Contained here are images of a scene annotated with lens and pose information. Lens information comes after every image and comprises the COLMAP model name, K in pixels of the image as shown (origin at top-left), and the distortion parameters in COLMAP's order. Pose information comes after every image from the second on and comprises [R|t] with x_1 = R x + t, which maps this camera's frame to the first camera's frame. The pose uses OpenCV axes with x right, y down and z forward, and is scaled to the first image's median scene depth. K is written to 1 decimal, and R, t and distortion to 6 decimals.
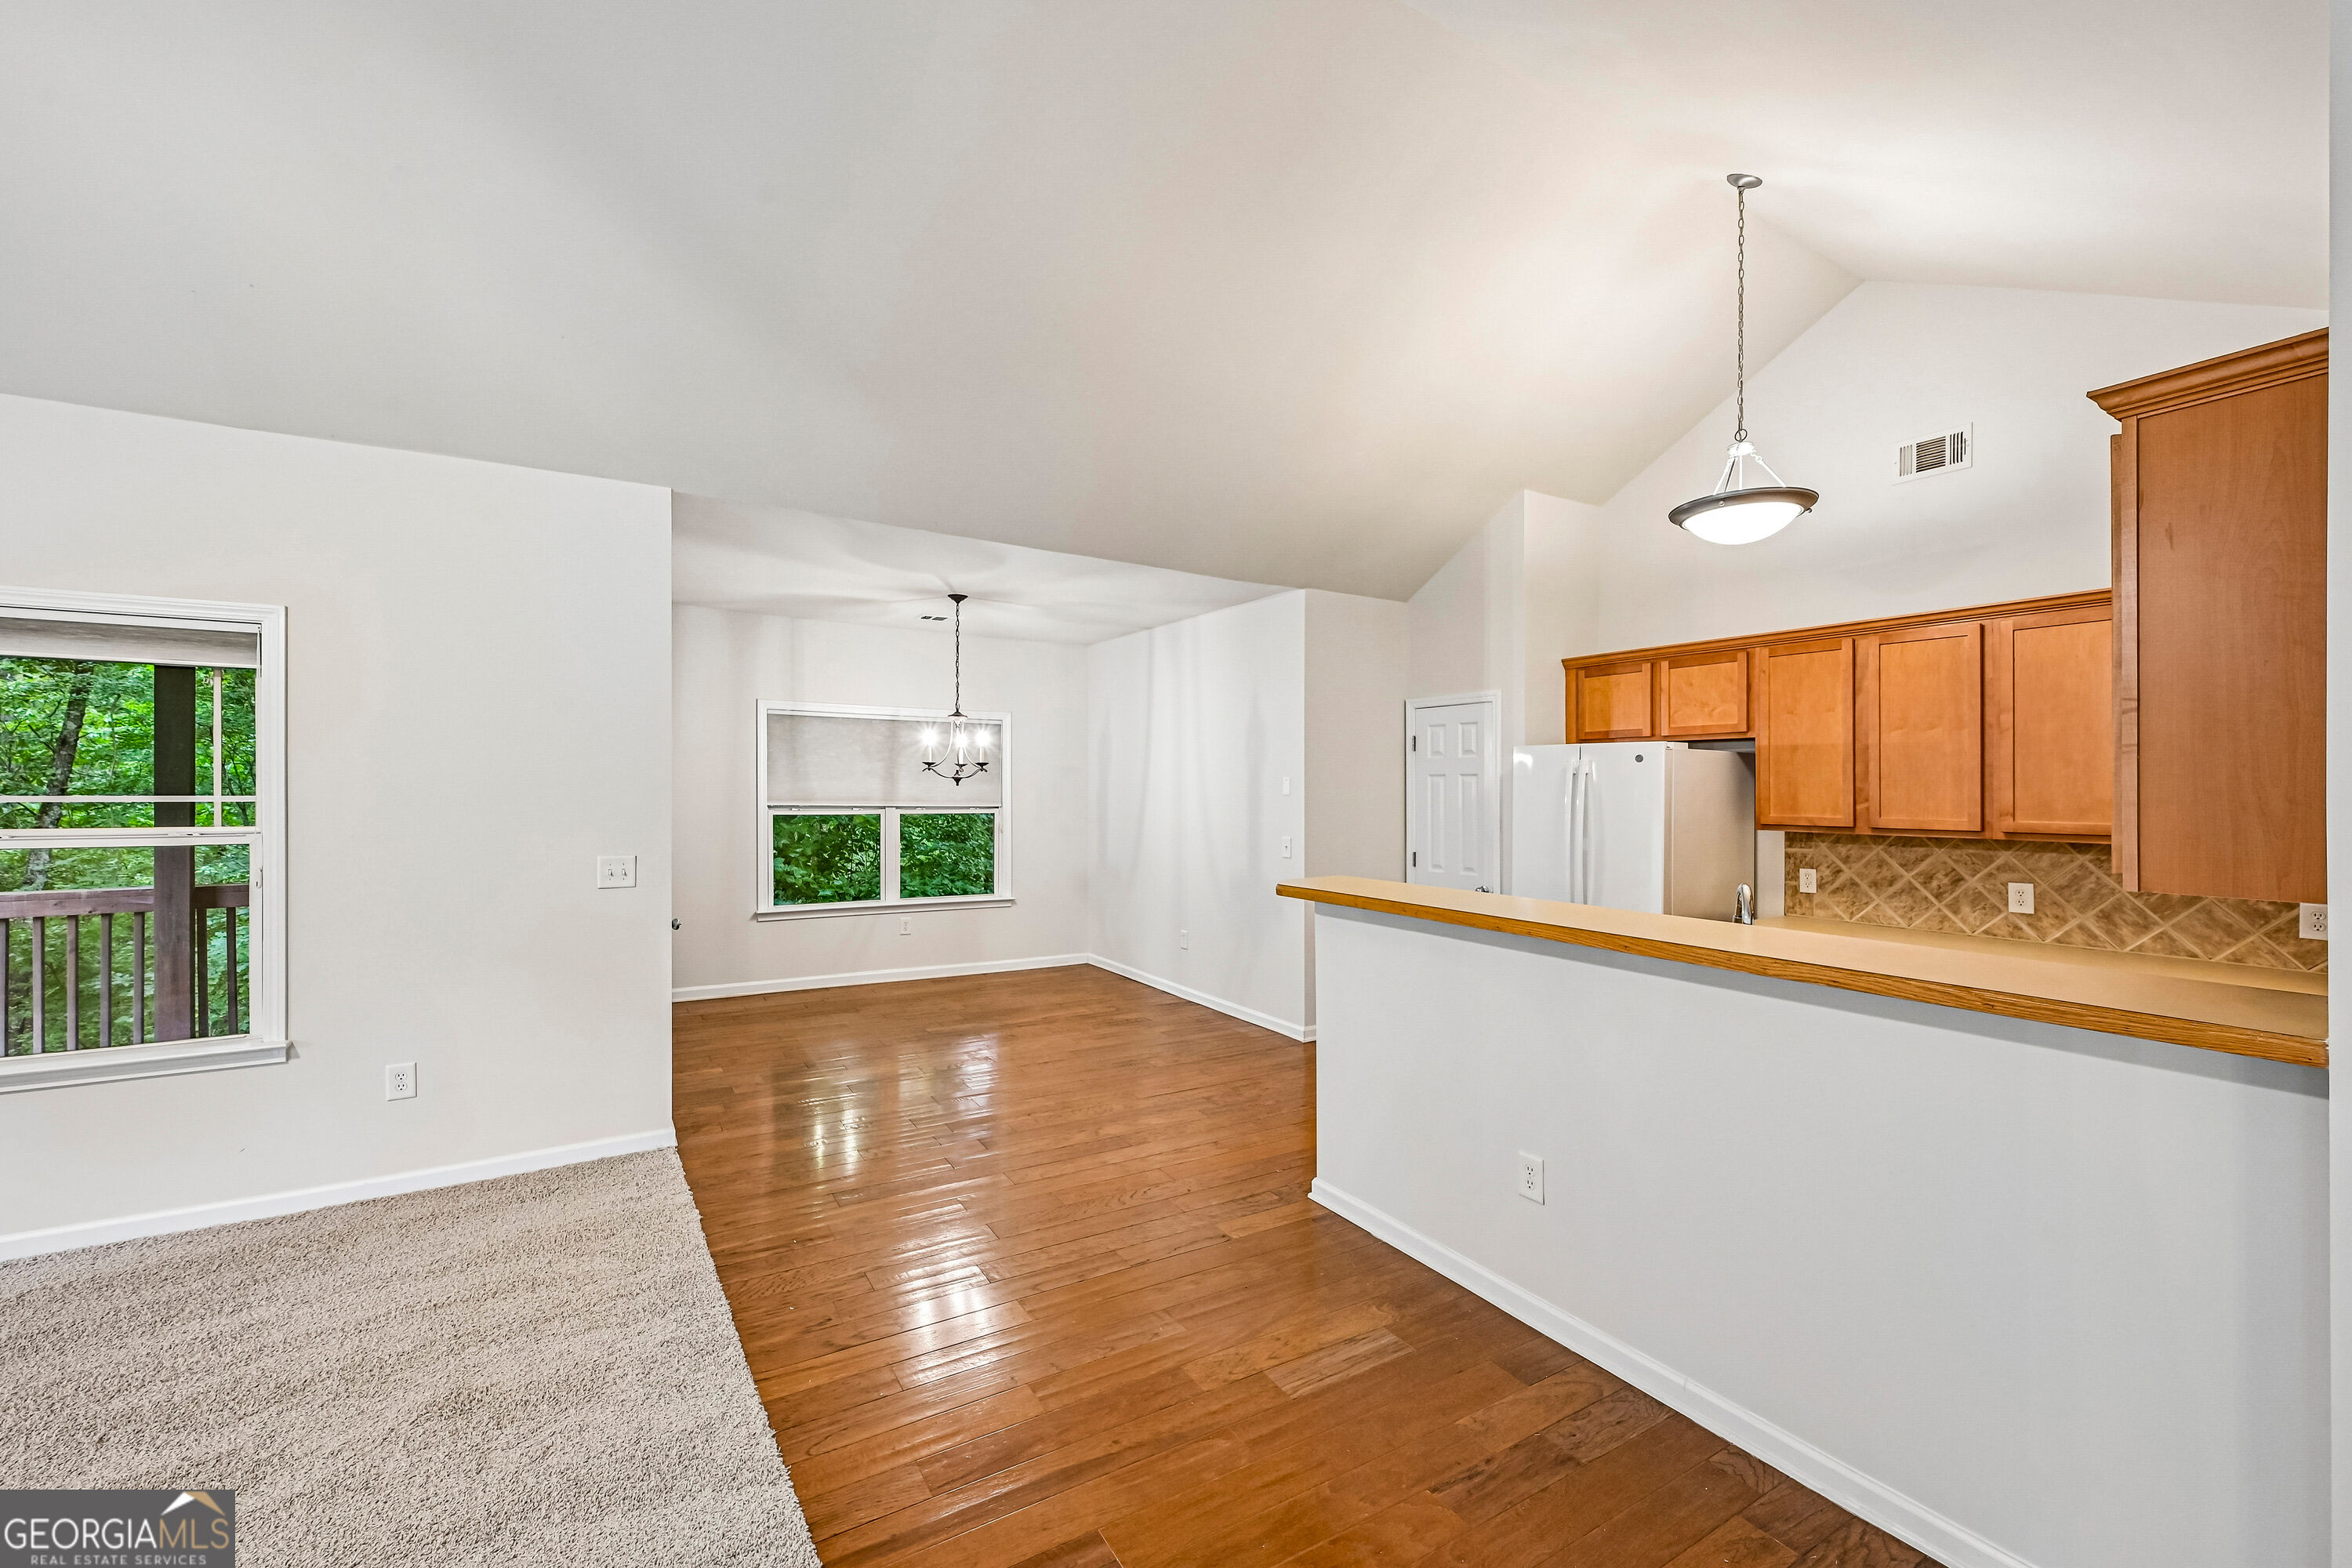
lens RADIAL K [[936.3, 0, 1176.0], [0, 936.3, 784.0], [0, 0, 1]] dist [0.000348, 0.000025]
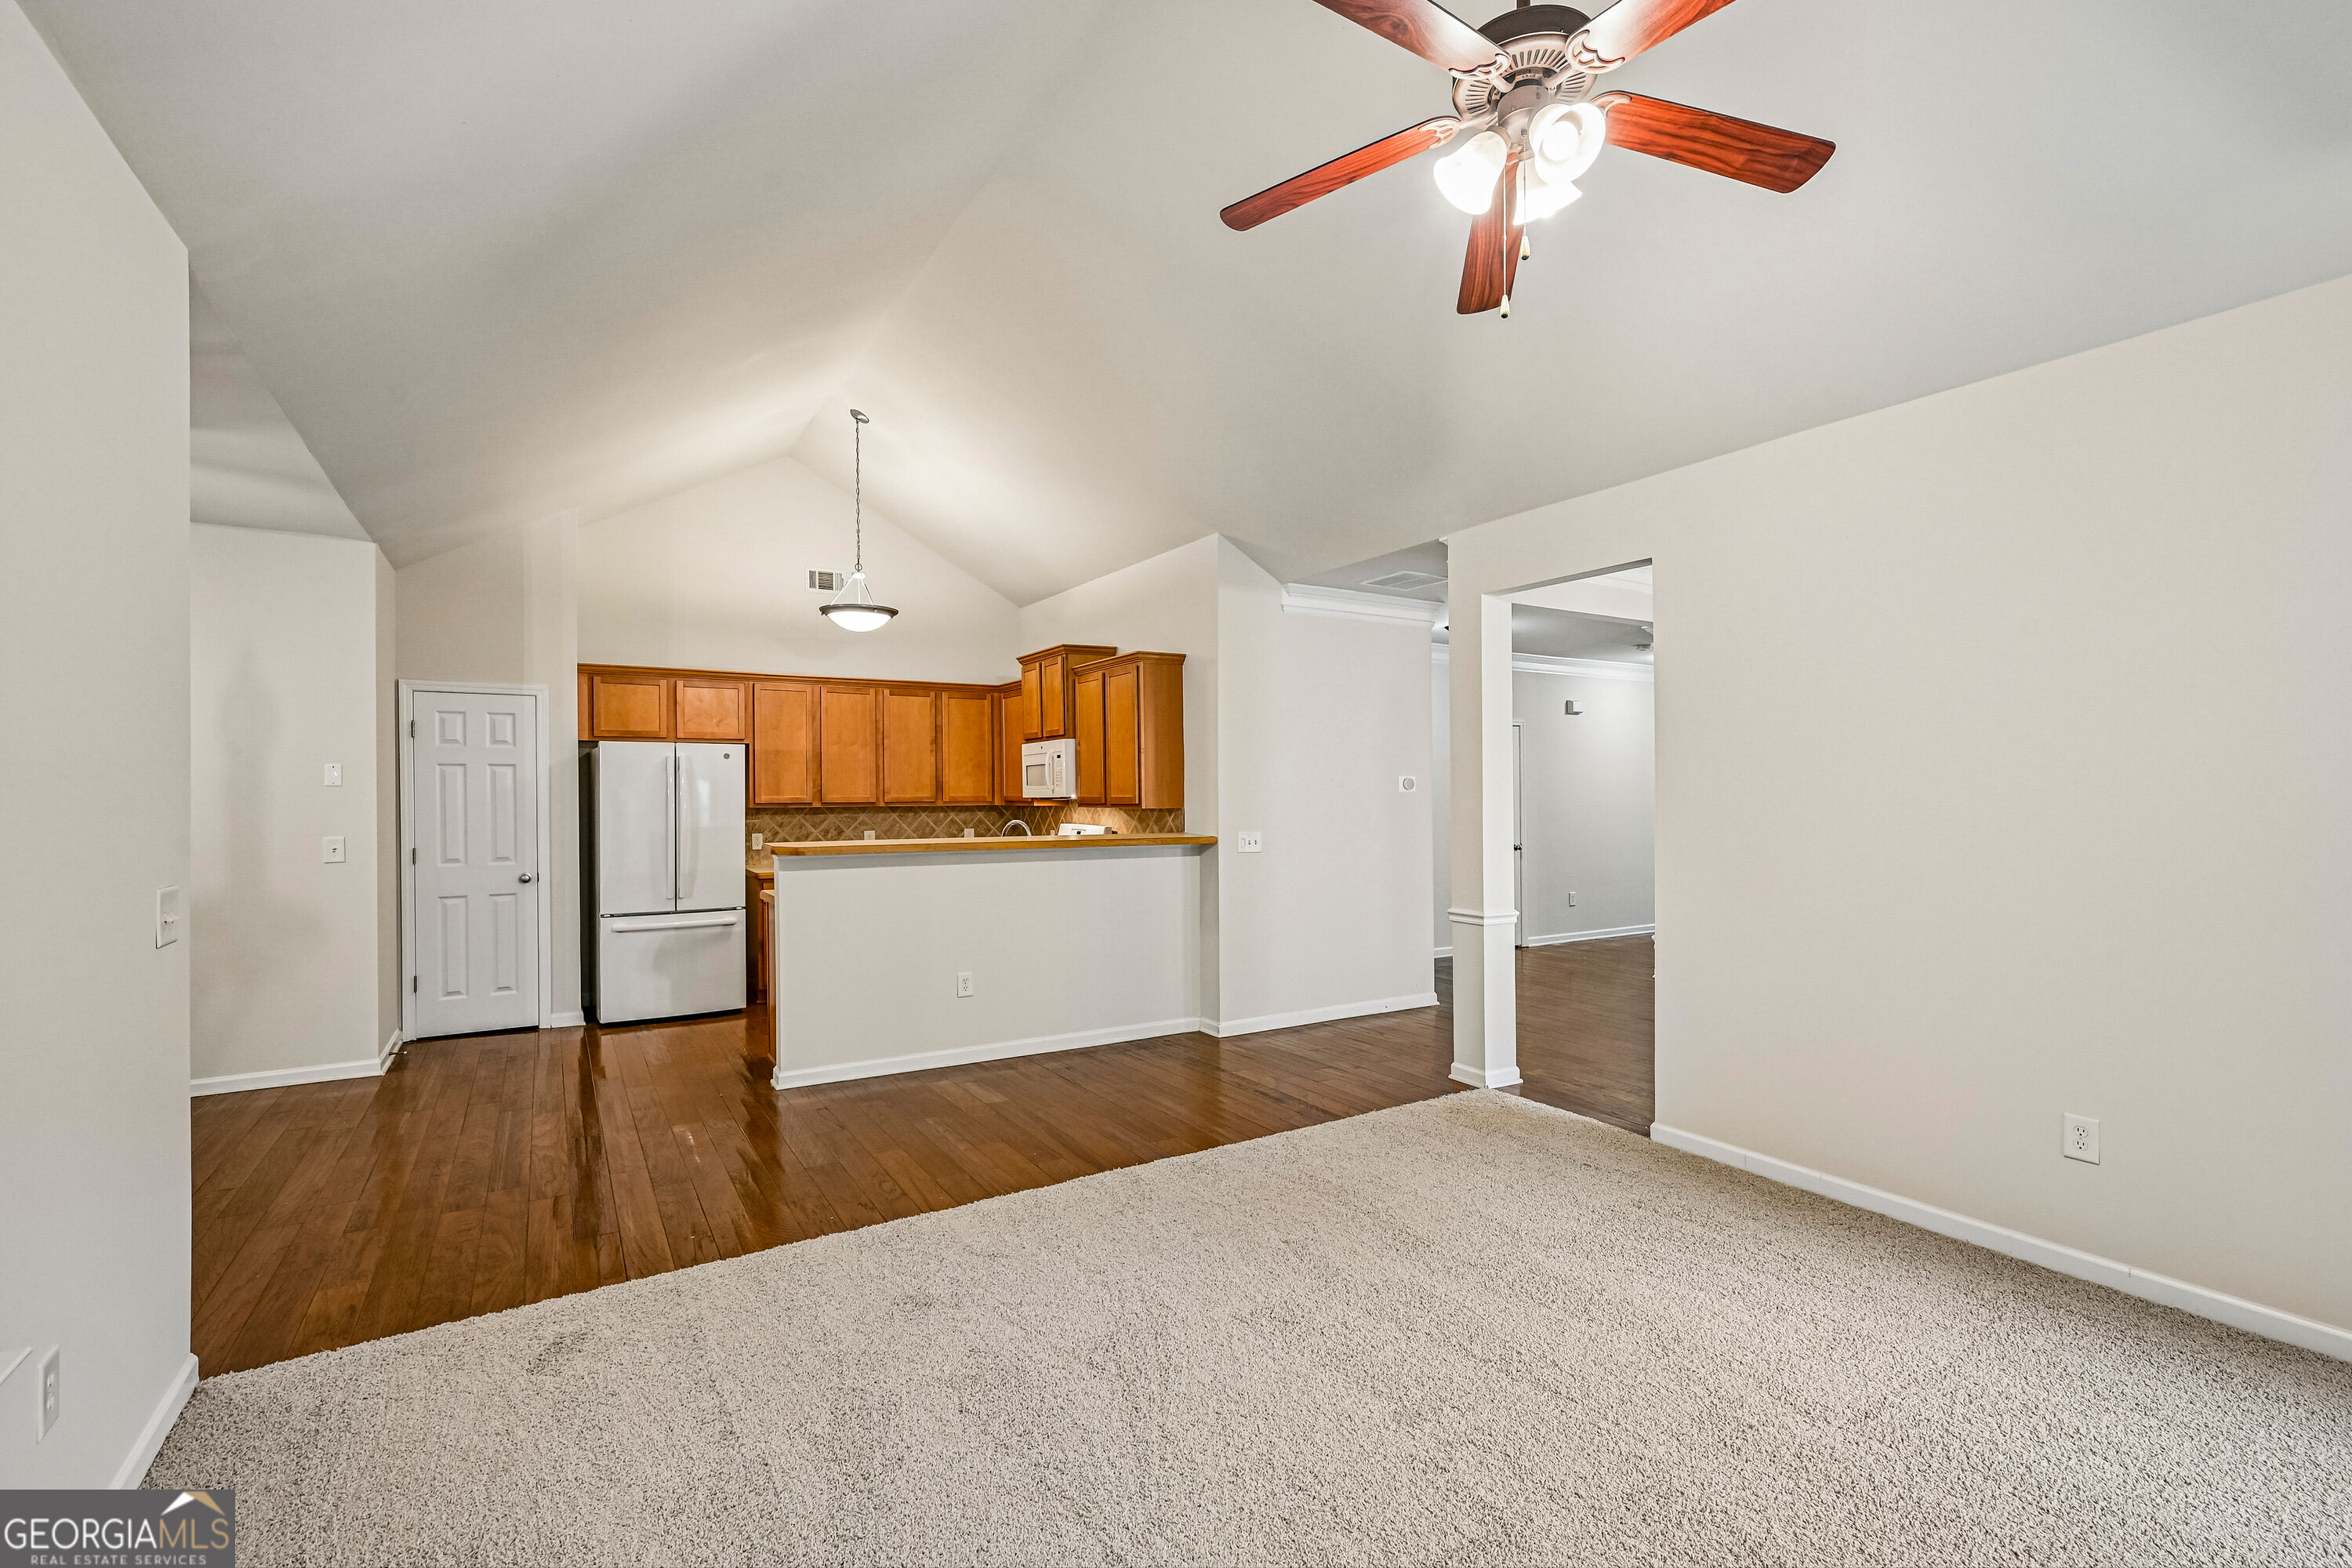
lens RADIAL K [[1076.2, 0, 1176.0], [0, 1076.2, 784.0], [0, 0, 1]] dist [0.001573, 0.000072]
pose [[0.007232, -0.001352, 0.999973, -1.050176], [-0.003871, 0.999992, 0.001380, 0.008106], [-0.999966, -0.003881, 0.007226, 0.335232]]
